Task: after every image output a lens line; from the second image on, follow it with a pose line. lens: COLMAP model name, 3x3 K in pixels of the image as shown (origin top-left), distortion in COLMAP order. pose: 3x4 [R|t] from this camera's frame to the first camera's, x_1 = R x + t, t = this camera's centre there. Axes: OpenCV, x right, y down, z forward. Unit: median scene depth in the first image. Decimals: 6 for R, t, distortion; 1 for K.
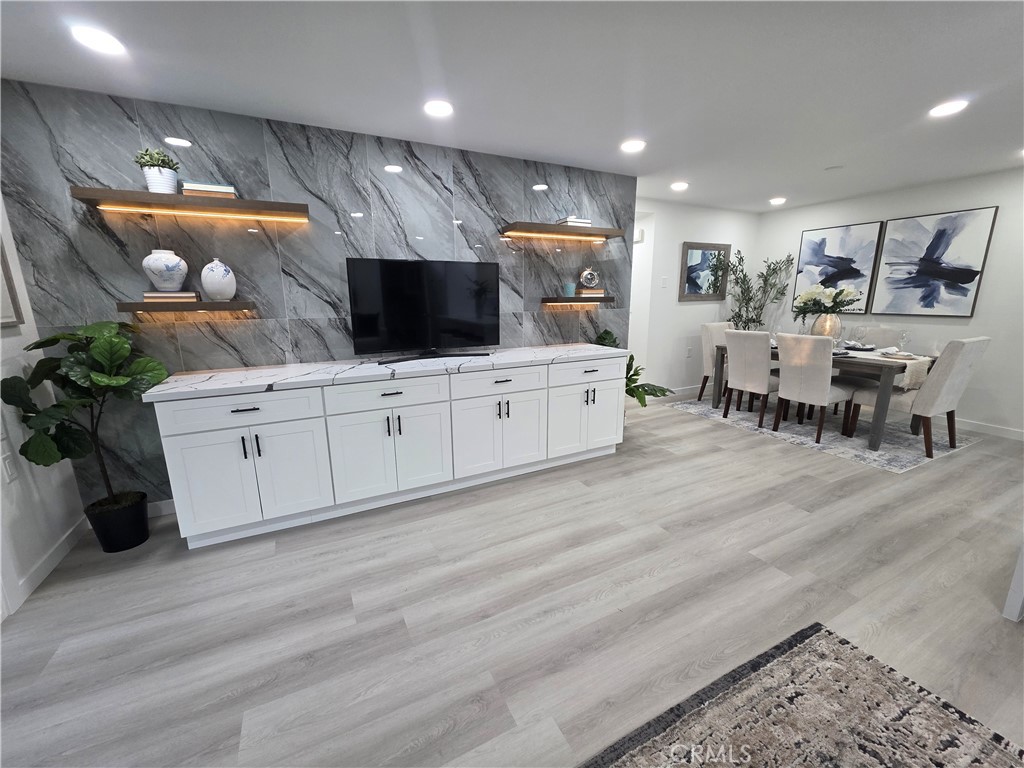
lens RADIAL K [[409.0, 0, 509.1], [0, 409.0, 385.9], [0, 0, 1]] dist [0.000853, -0.000826]
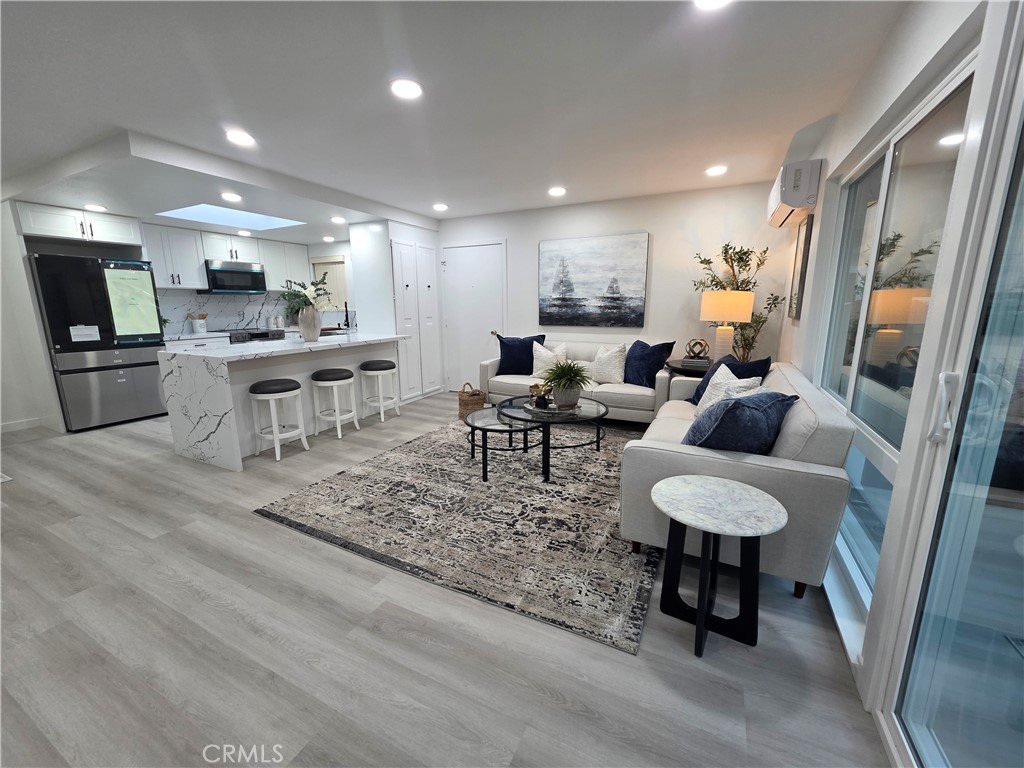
lens RADIAL K [[407.4, 0, 508.9], [0, 407.4, 385.7], [0, 0, 1]] dist [0.001016, -0.000478]
pose [[-0.592847, -0.146359, 0.791904, -0.516010], [0.185120, 0.932246, 0.310883, -0.082948], [-0.783750, 0.330903, -0.525585, 0.493683]]
